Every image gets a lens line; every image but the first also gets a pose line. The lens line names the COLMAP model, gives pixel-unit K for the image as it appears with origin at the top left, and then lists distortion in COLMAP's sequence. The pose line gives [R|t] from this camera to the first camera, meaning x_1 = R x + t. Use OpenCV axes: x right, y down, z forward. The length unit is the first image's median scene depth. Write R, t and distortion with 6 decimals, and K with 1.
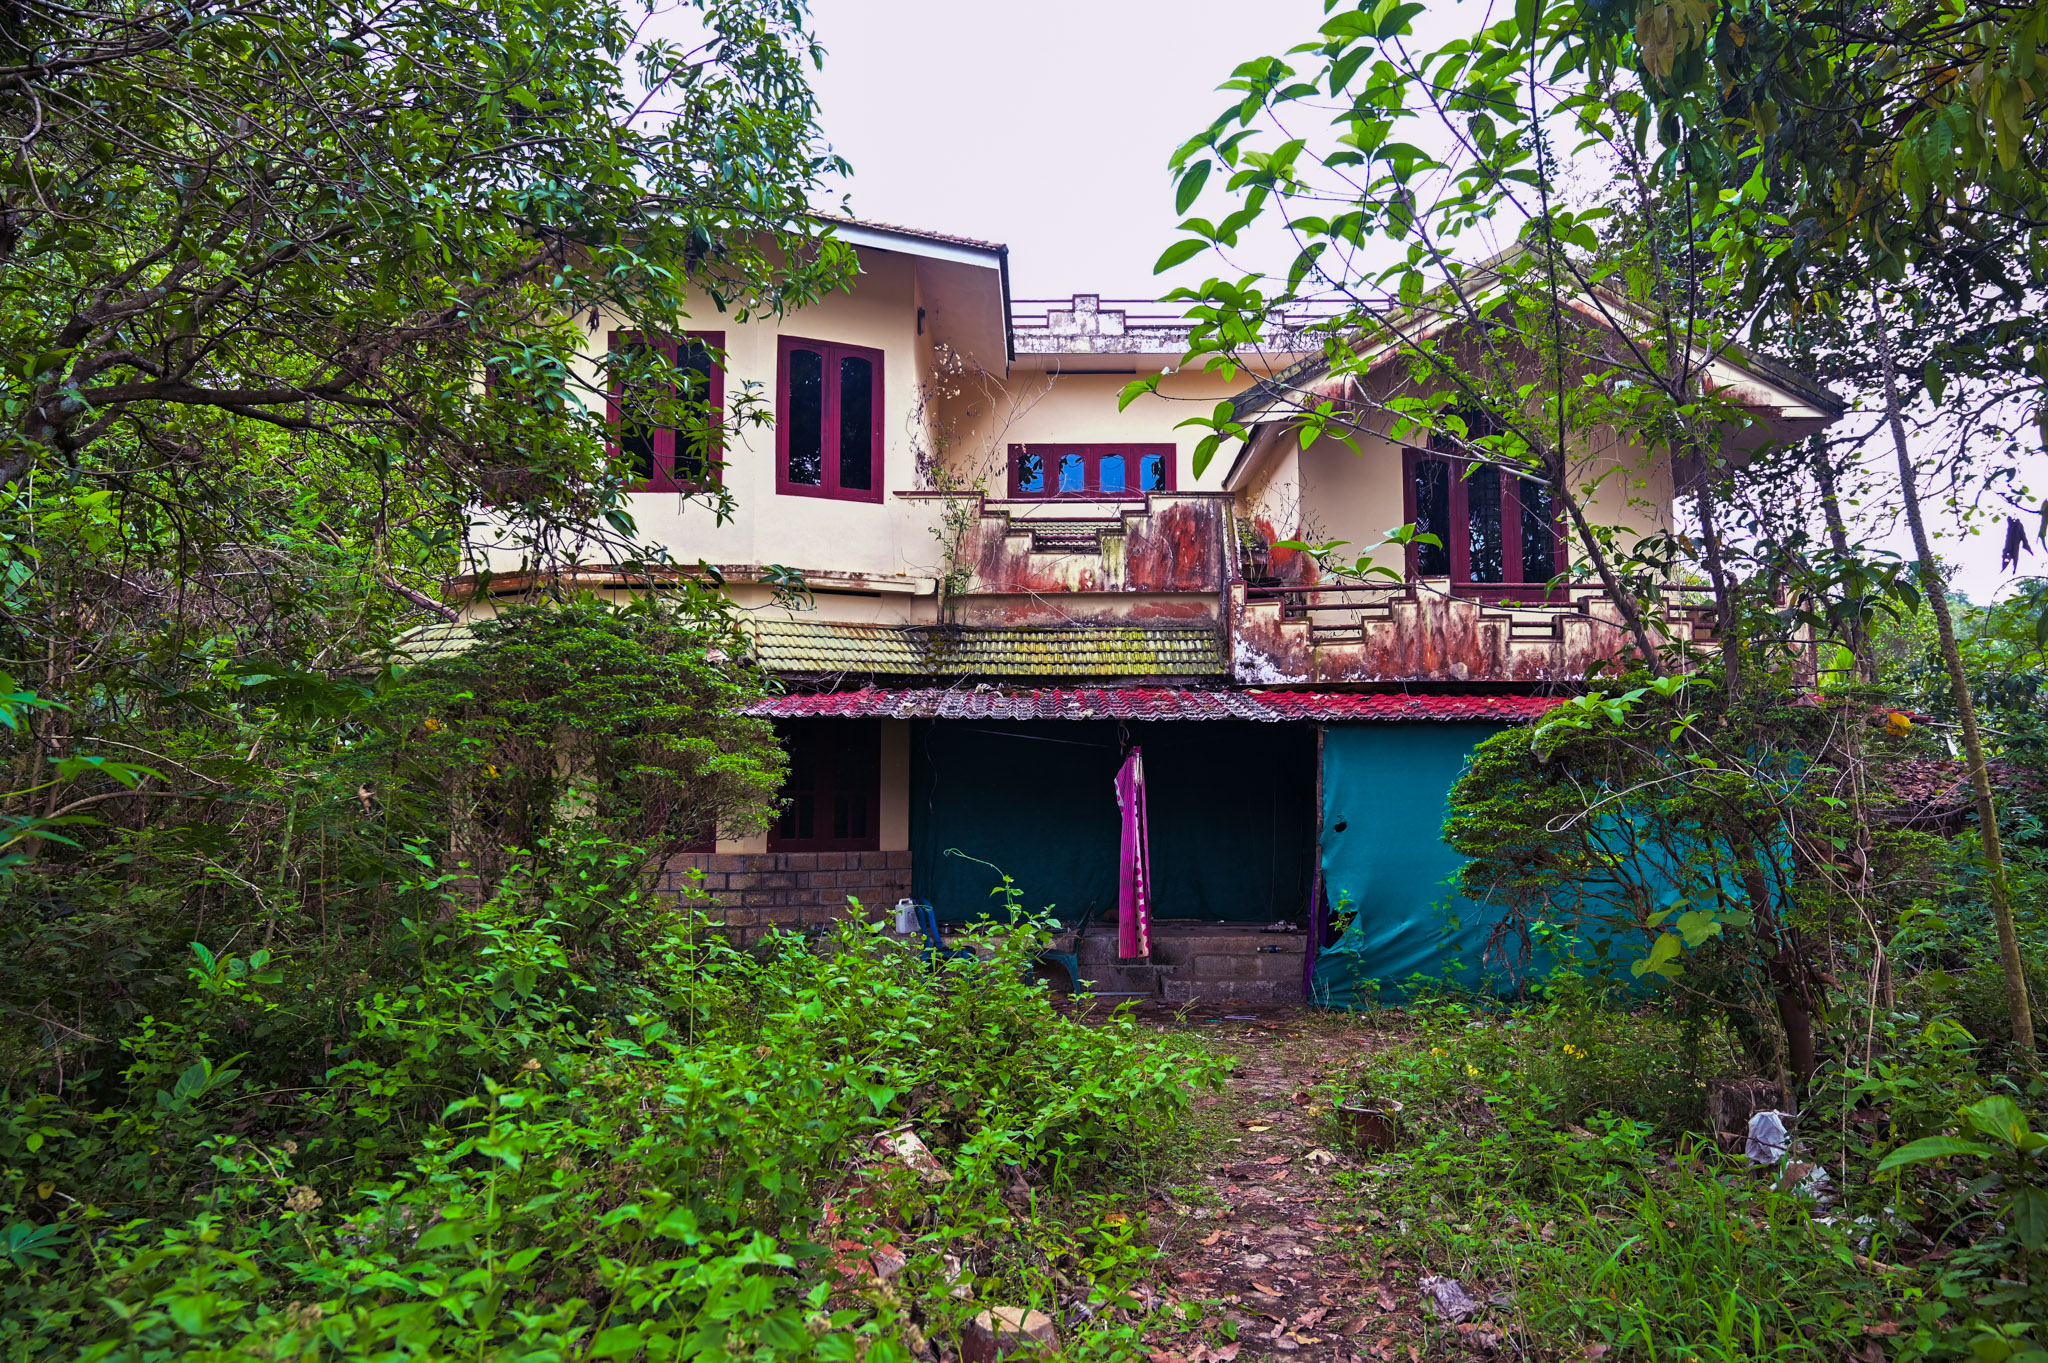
lens RADIAL K [[1355.7, 0, 1039.2], [0, 1355.7, 680.5], [0, 0, 1]] dist [0.009551, 0.002395]
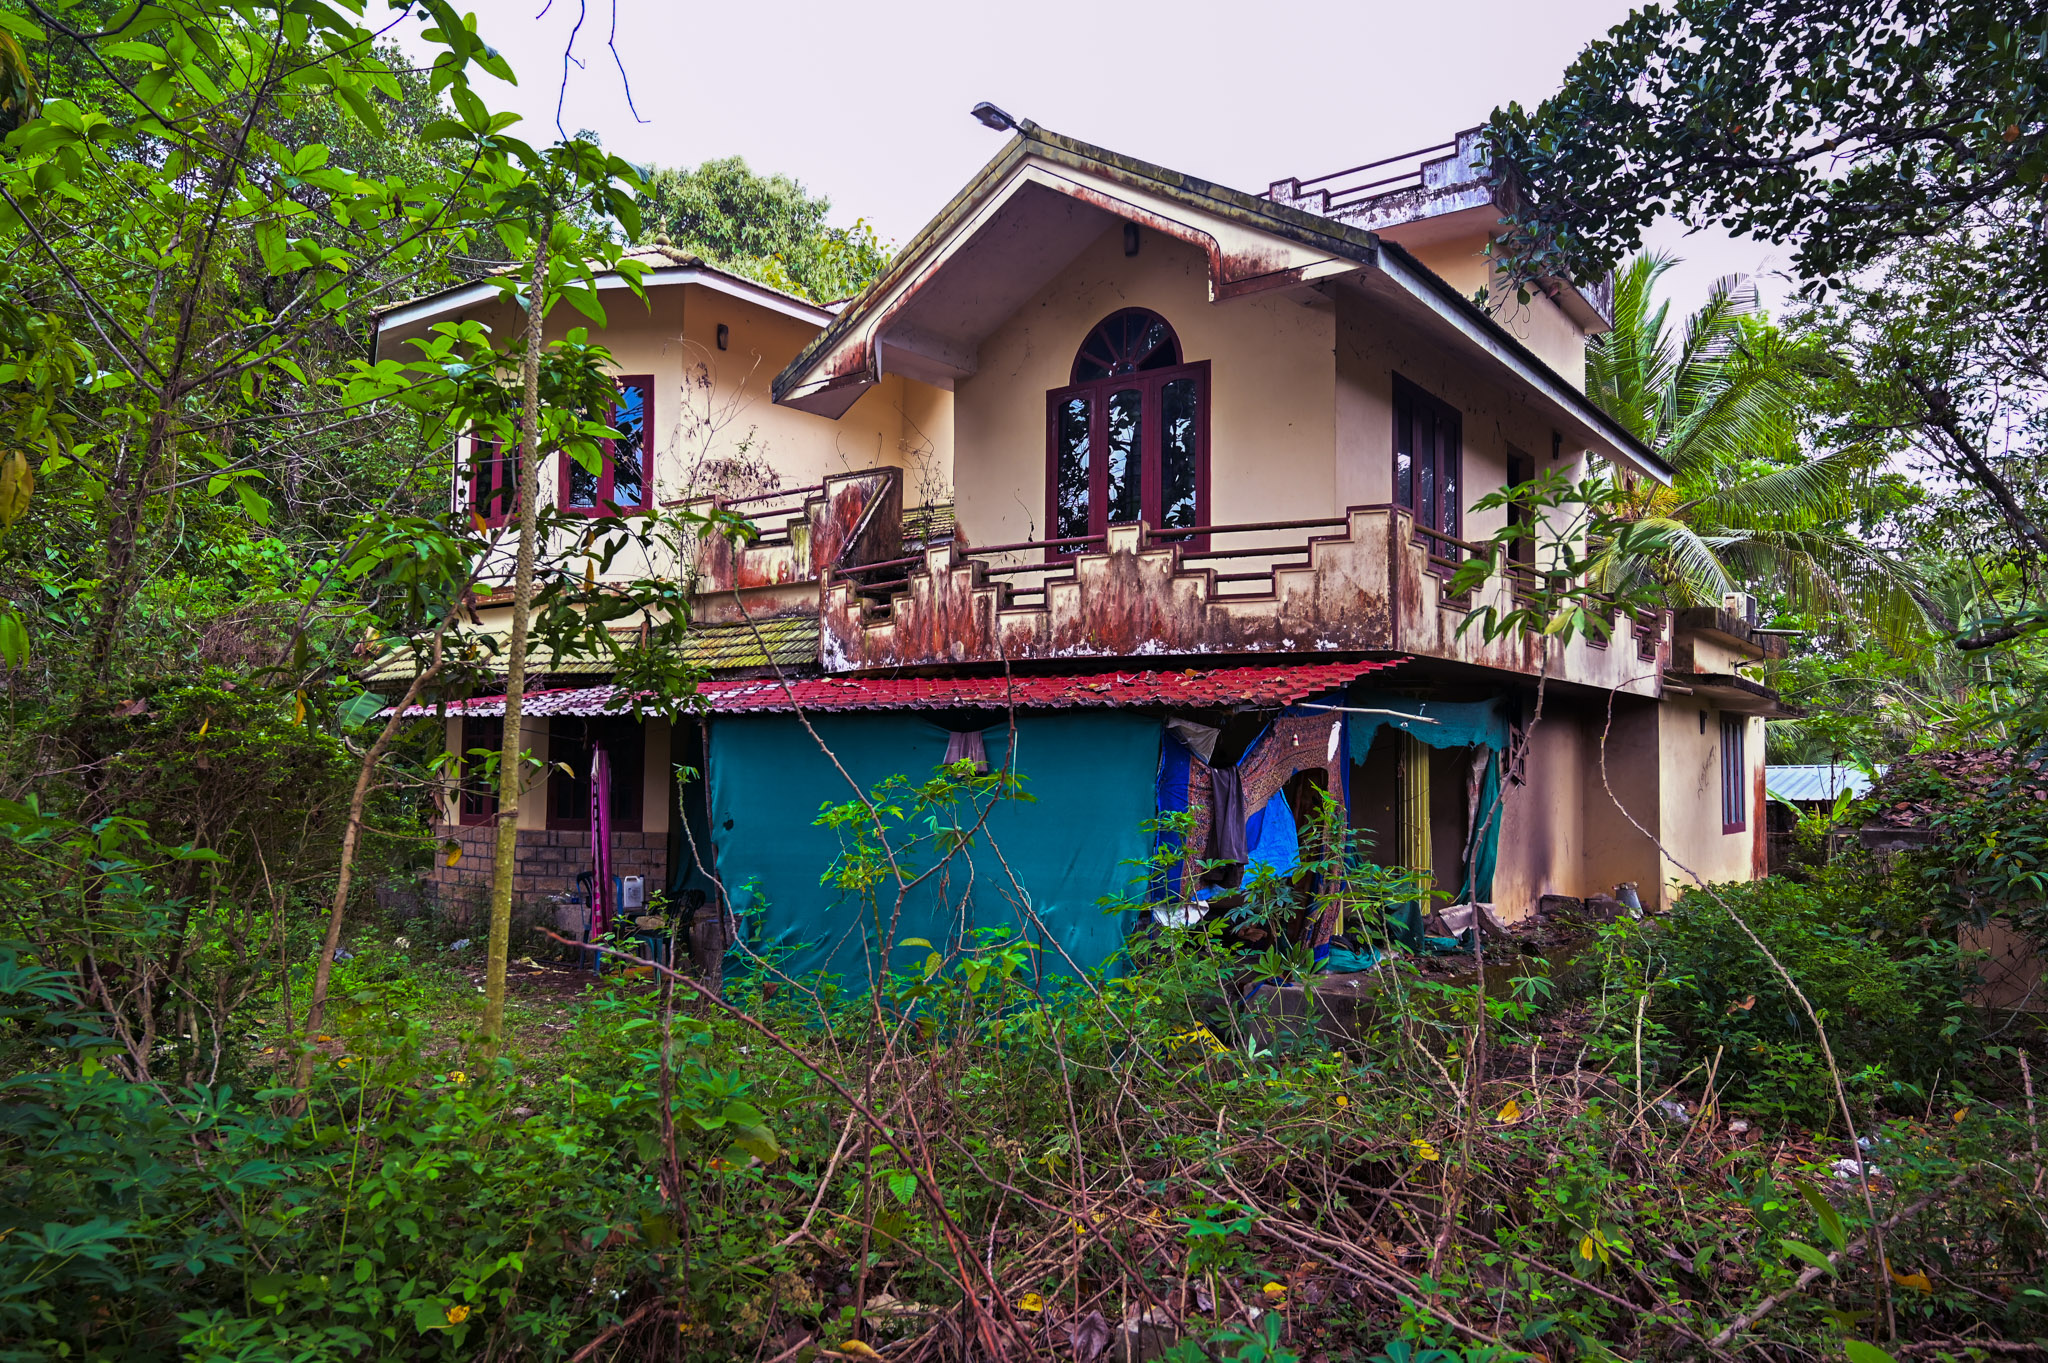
lens RADIAL K [[1355.7, 0, 1018.0], [0, 1355.7, 683.8], [0, 0, 1]] dist [0.009551, 0.002395]
pose [[0.800494, -0.027086, -0.598728, 0.828528], [0.040333, 0.999148, 0.008723, 0.007663], [0.597982, -0.031131, 0.800905, 0.316437]]
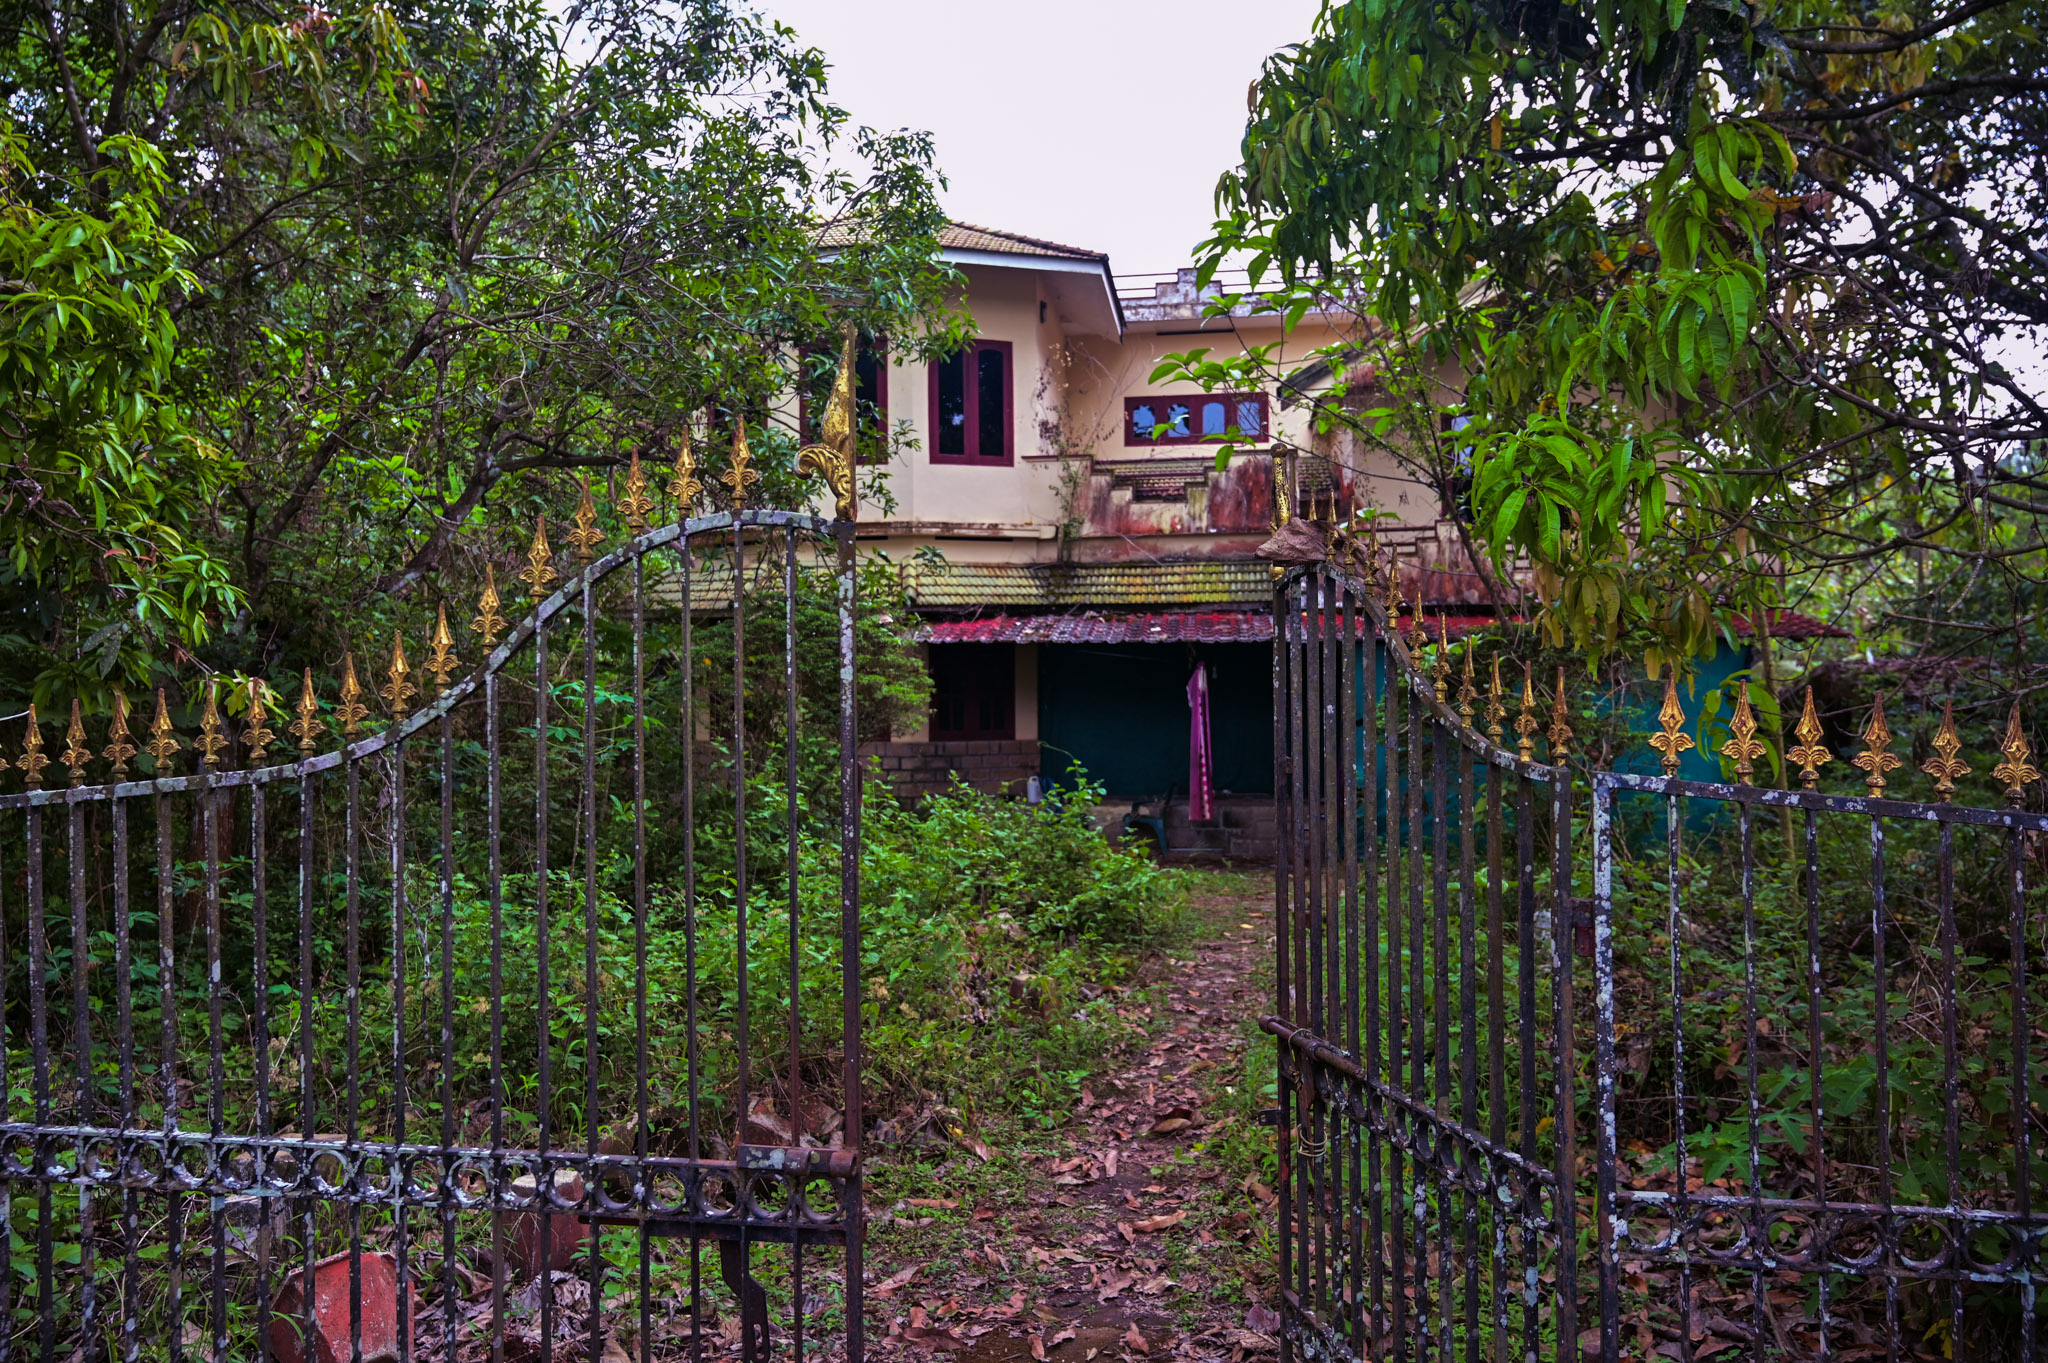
lens RADIAL K [[1355.7, 0, 1027.7], [0, 1355.7, 680.4], [0, 0, 1]] dist [0.009551, 0.002395]
pose [[0.990807, -0.006153, -0.135143, 0.071686], [0.017747, 0.996244, 0.084755, -0.041498], [0.134114, -0.086374, 0.987194, -0.278142]]
